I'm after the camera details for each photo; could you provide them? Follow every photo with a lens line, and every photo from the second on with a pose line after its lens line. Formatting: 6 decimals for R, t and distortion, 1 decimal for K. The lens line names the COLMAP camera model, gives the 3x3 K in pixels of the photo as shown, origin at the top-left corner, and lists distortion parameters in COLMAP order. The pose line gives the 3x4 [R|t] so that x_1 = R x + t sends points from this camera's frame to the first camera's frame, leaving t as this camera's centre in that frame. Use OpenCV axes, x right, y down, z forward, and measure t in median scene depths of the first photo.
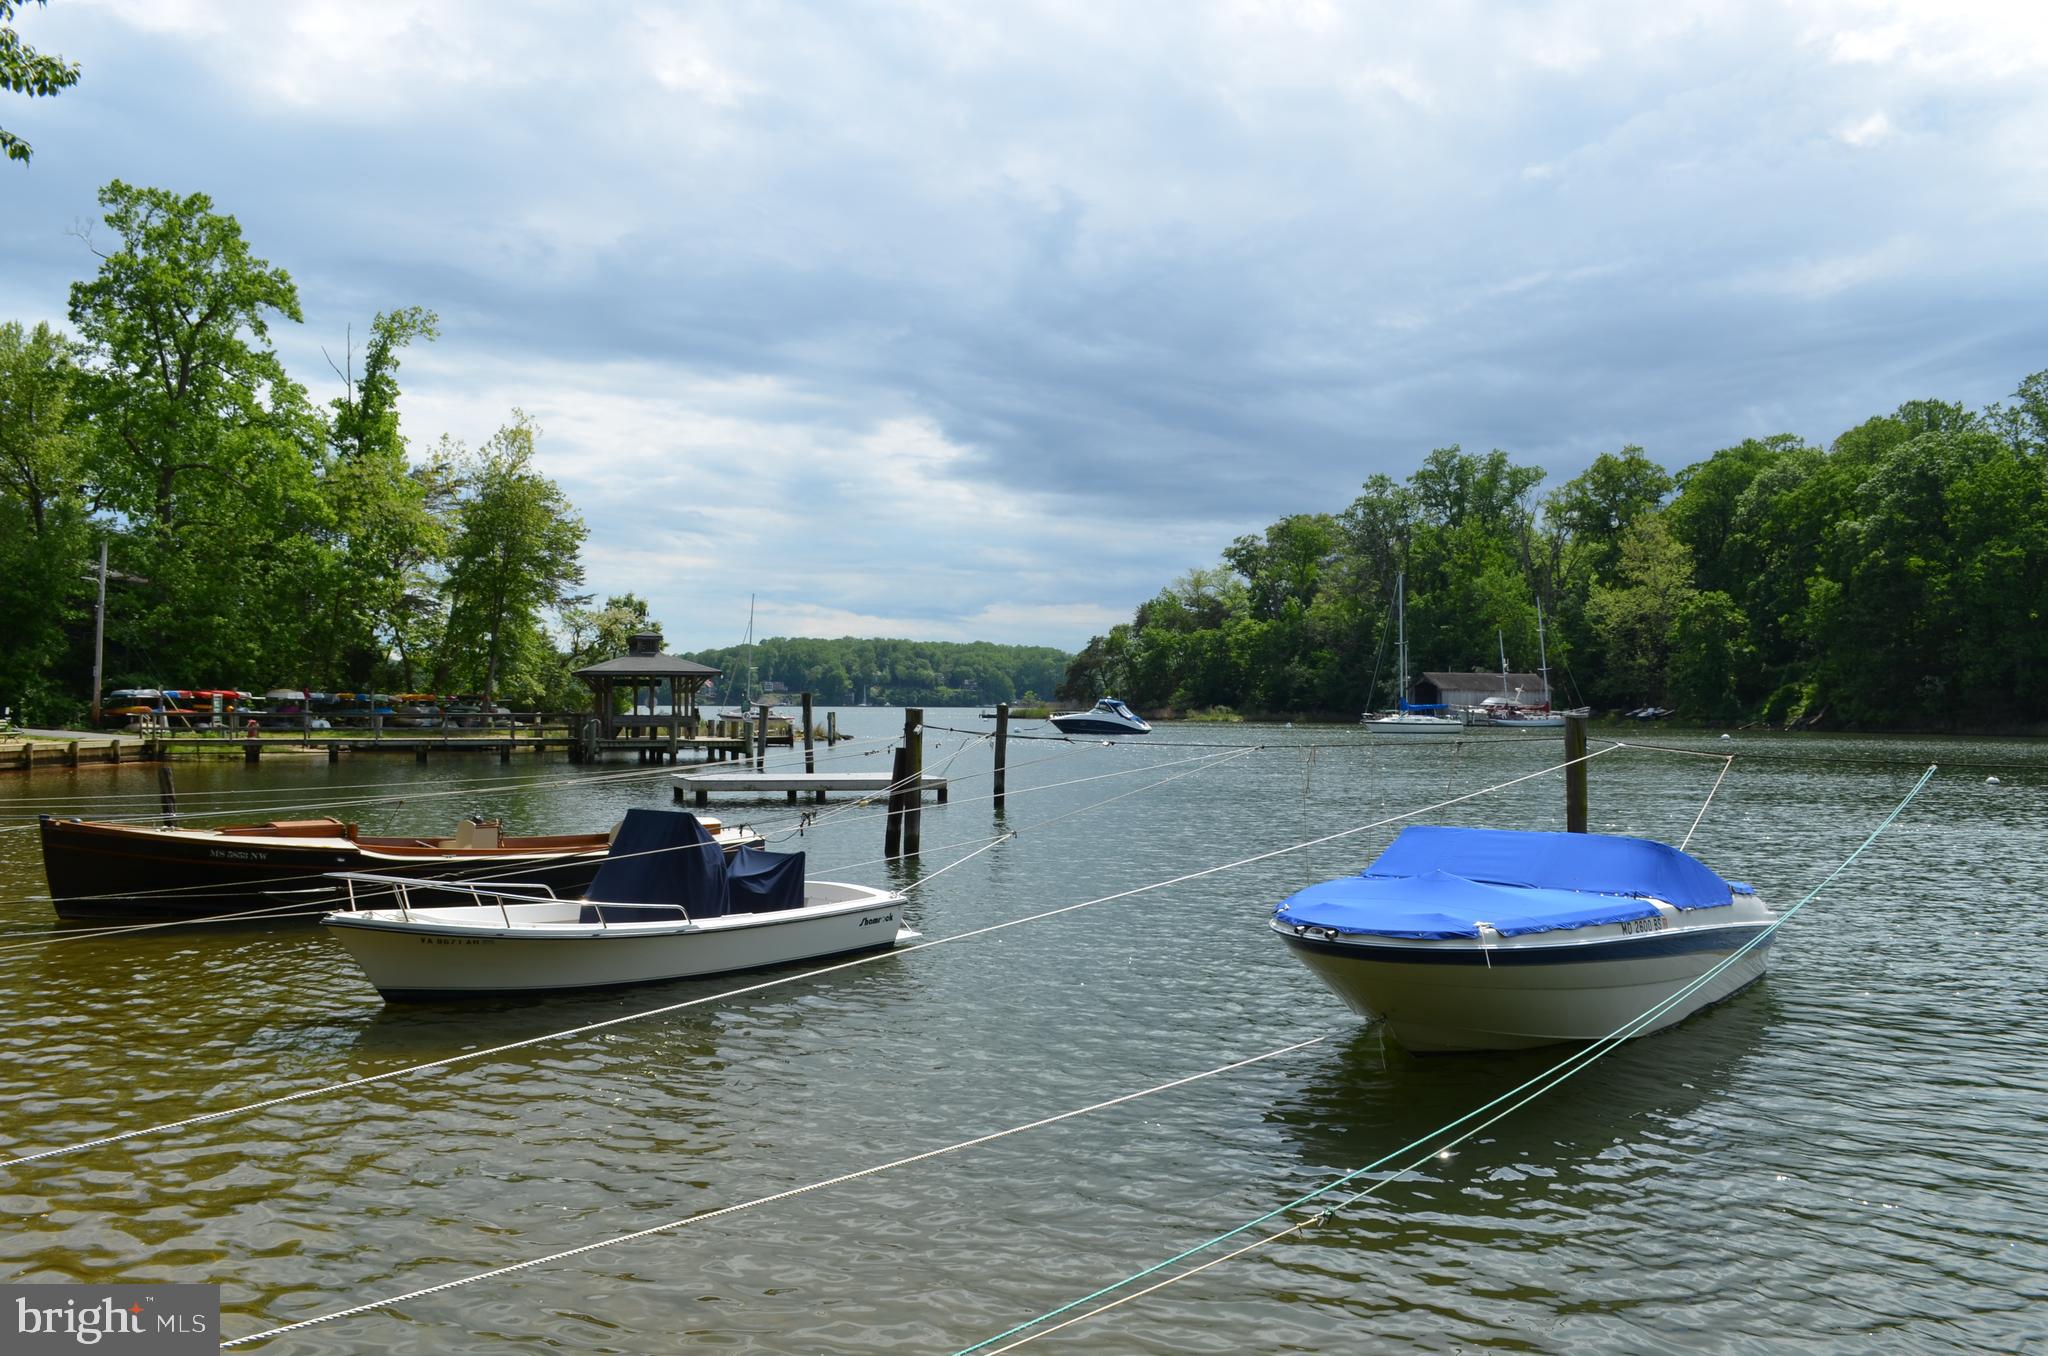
lens RADIAL K [[1599.9, 0, 1024.0], [0, 1599.9, 678.0], [0, 0, 1]] dist [-0.009427, 0.006956]
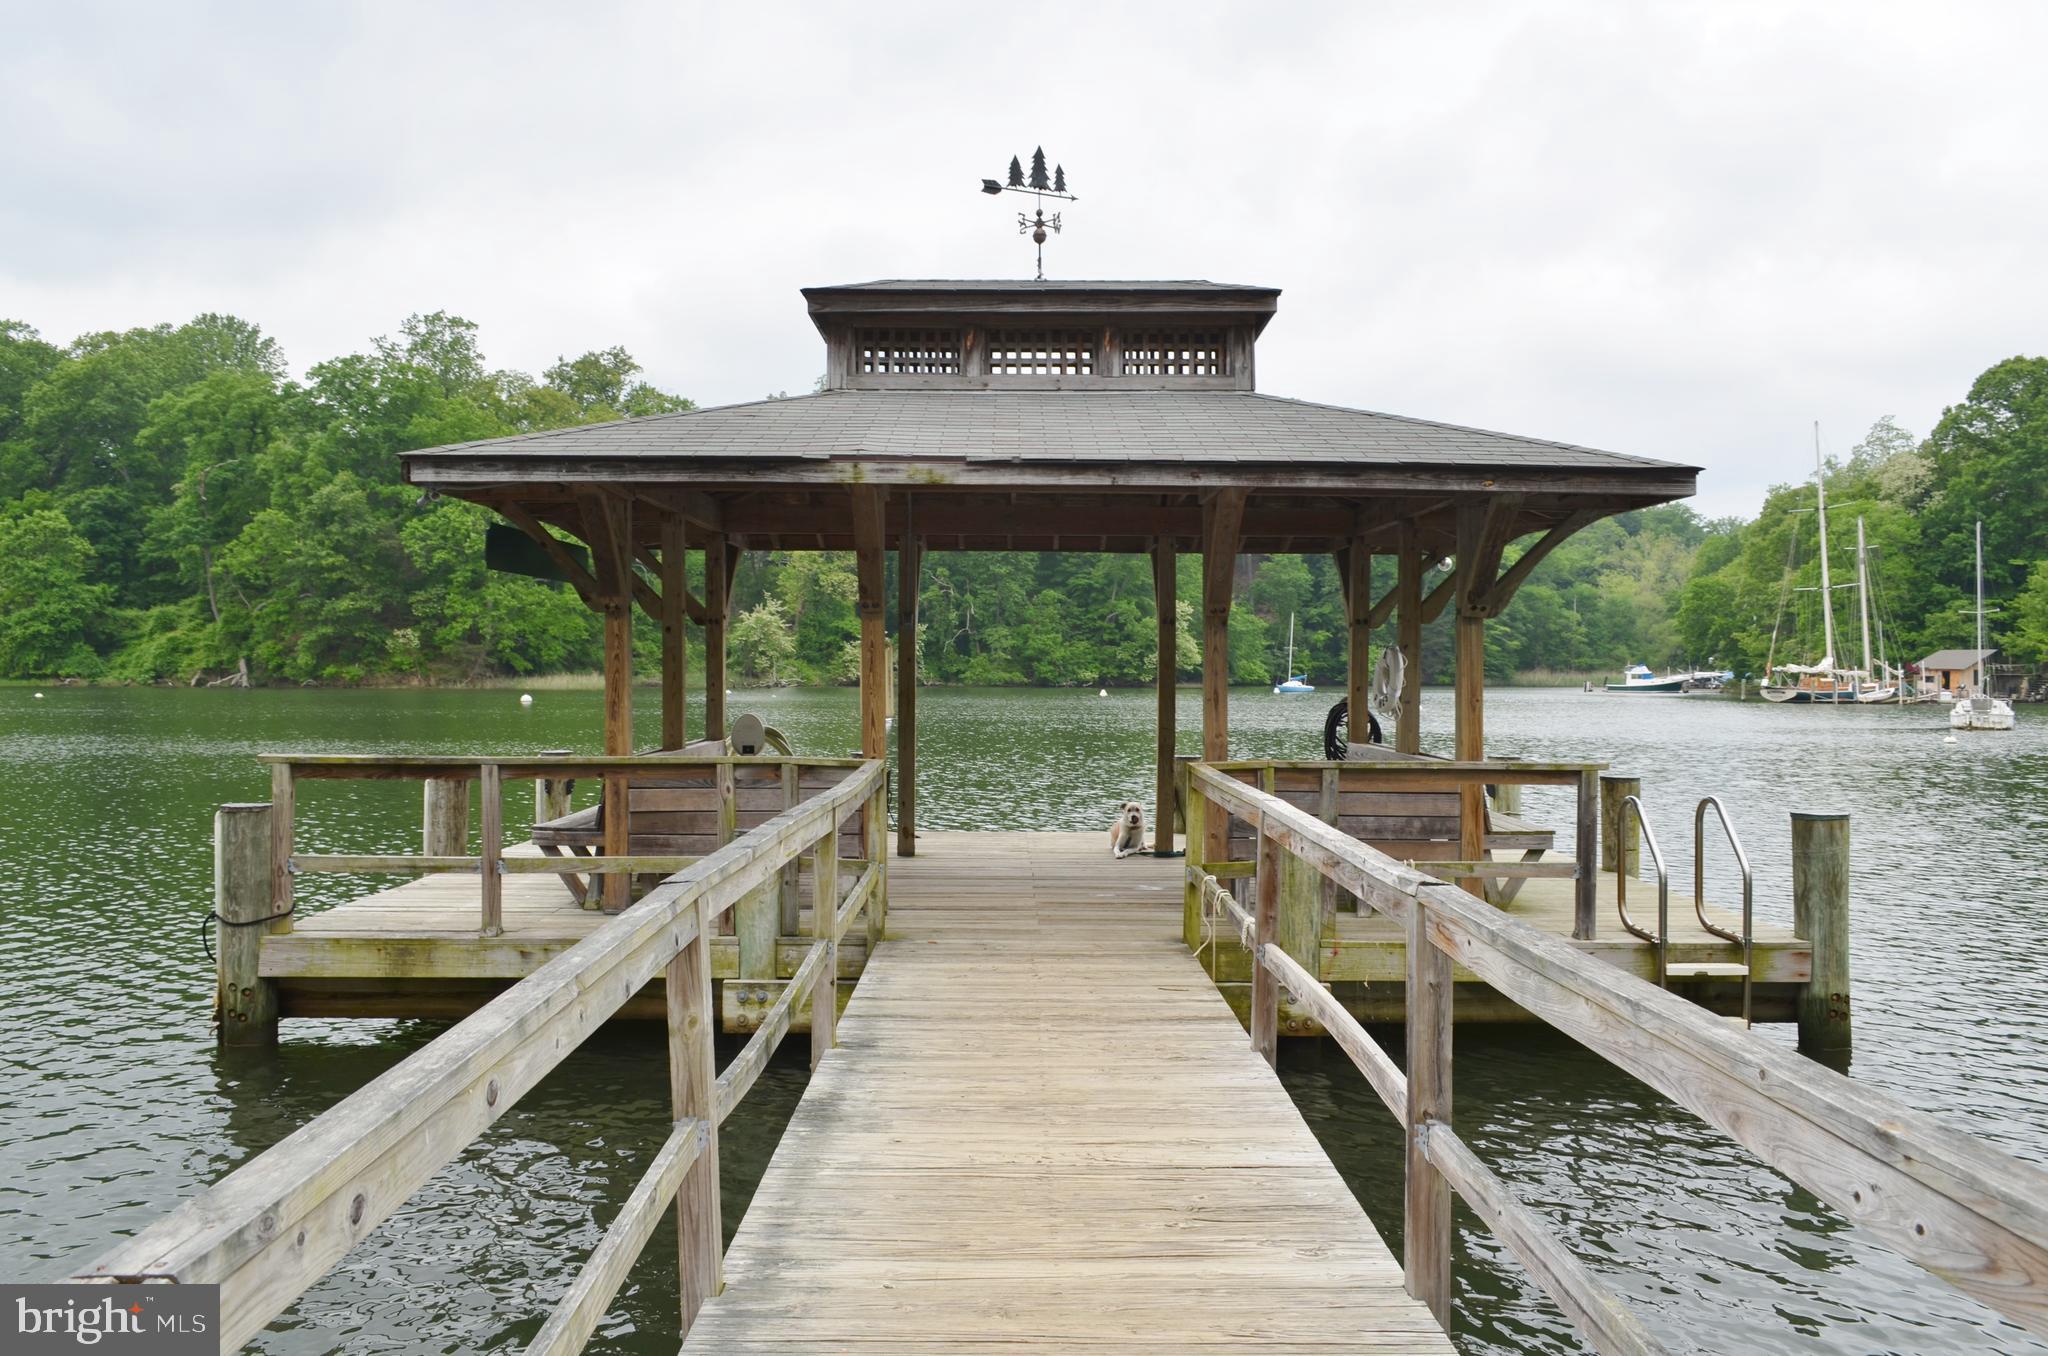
lens RADIAL K [[1599.9, 0, 1024.0], [0, 1599.9, 678.0], [0, 0, 1]] dist [-0.009427, 0.006956]
pose [[0.342686, -0.011018, 0.939385, -0.099568], [-0.017435, 0.999684, 0.018086, 0.003395], [-0.939288, -0.022575, 0.342386, 0.230421]]
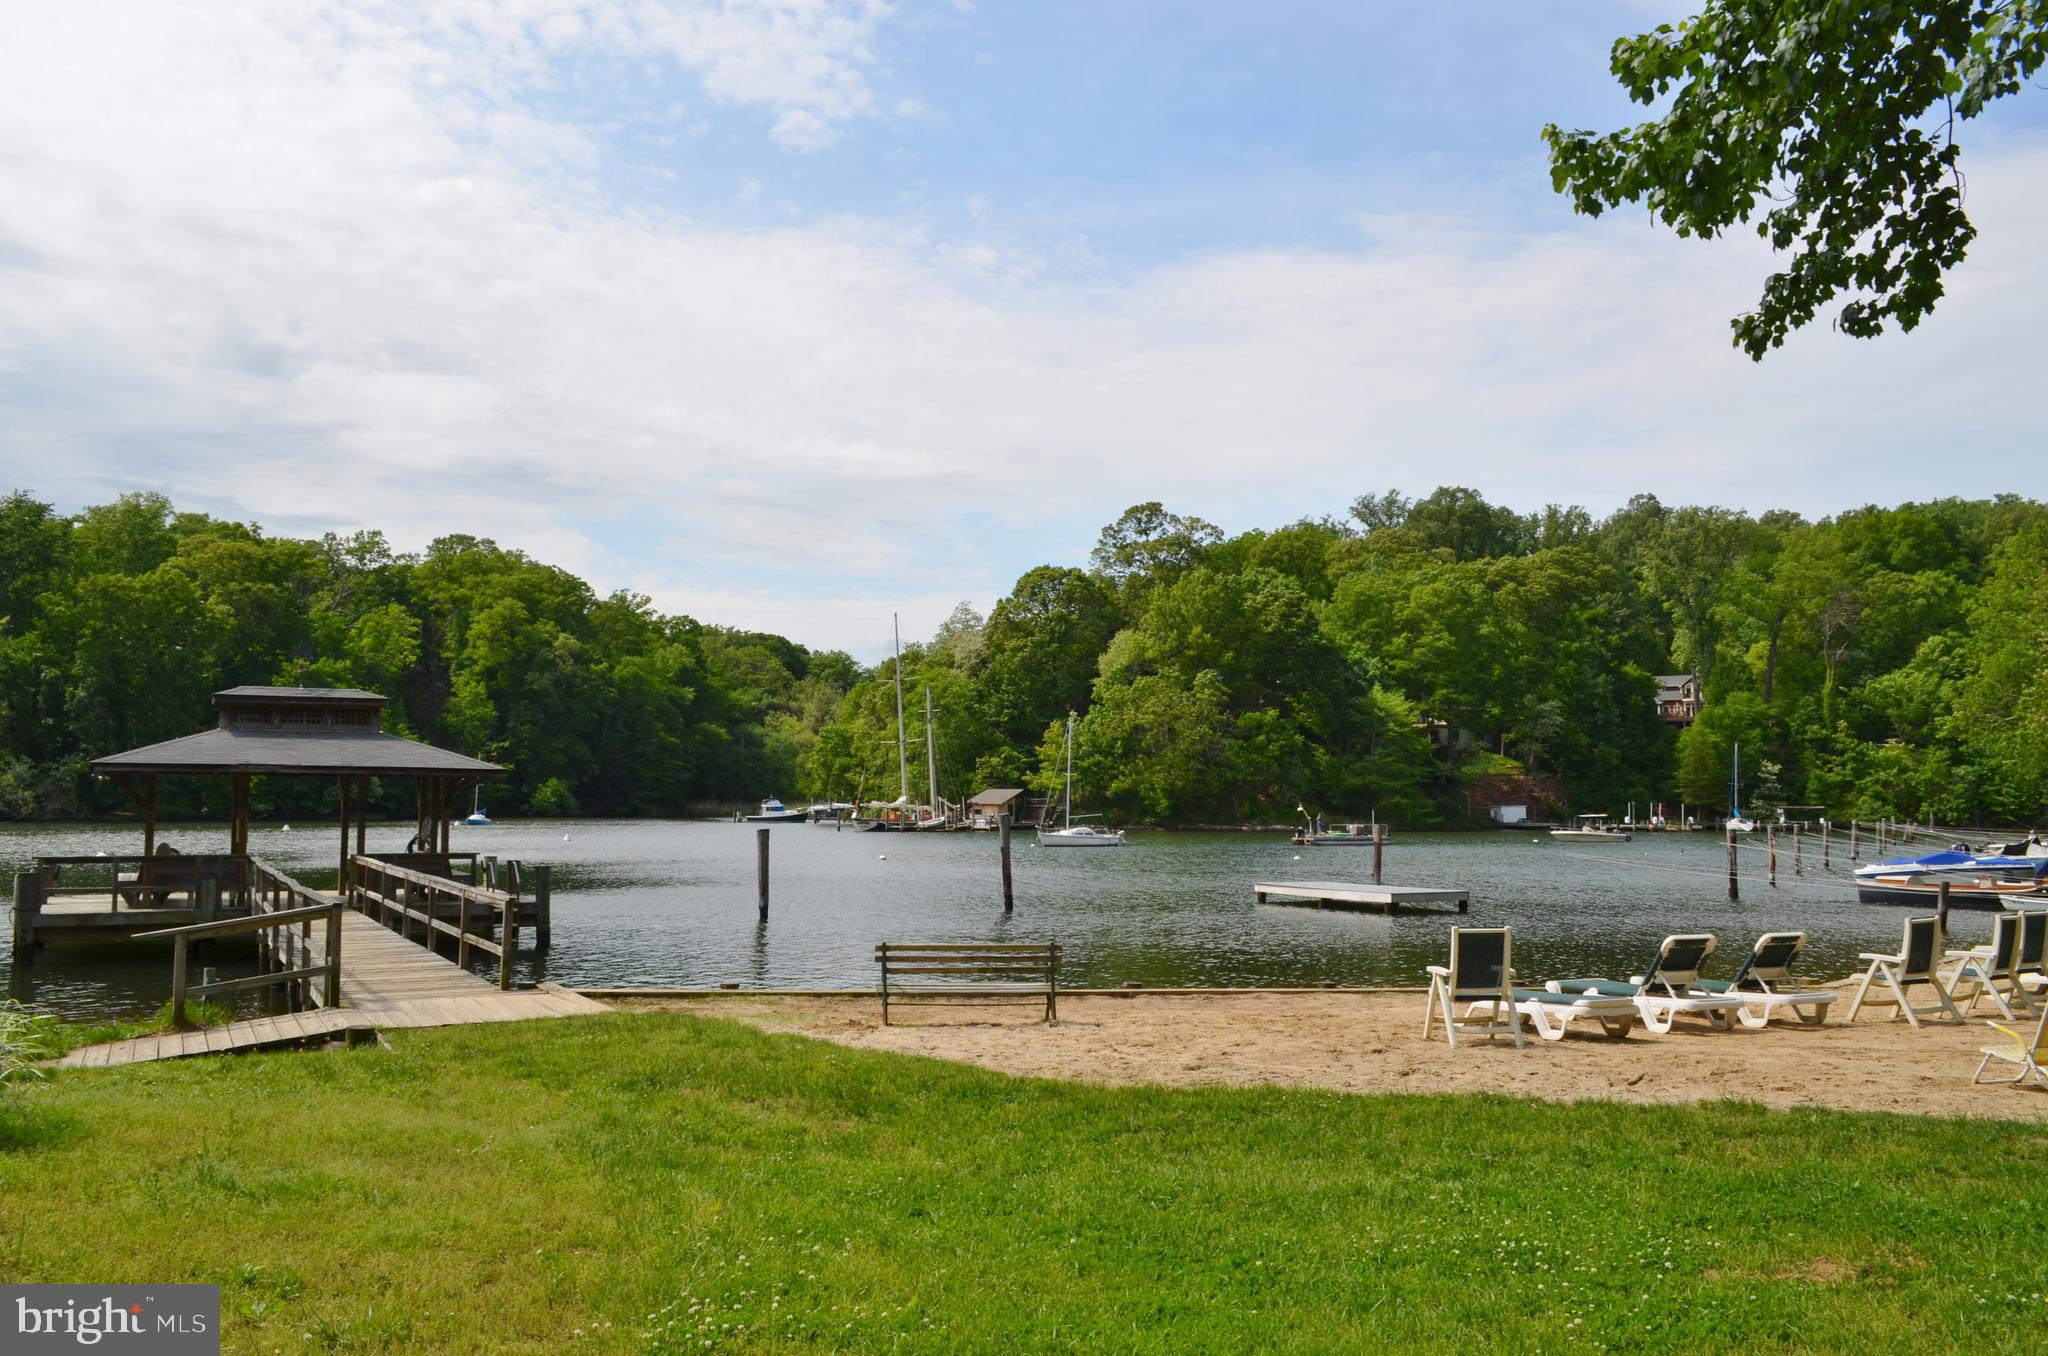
lens RADIAL K [[1599.9, 0, 1024.0], [0, 1599.9, 678.0], [0, 0, 1]] dist [-0.009427, 0.006956]
pose [[-0.137747, 0.067345, 0.988175, -0.186857], [-0.023471, 0.997184, -0.071231, -0.000852], [-0.990189, -0.033005, -0.135778, 0.202952]]
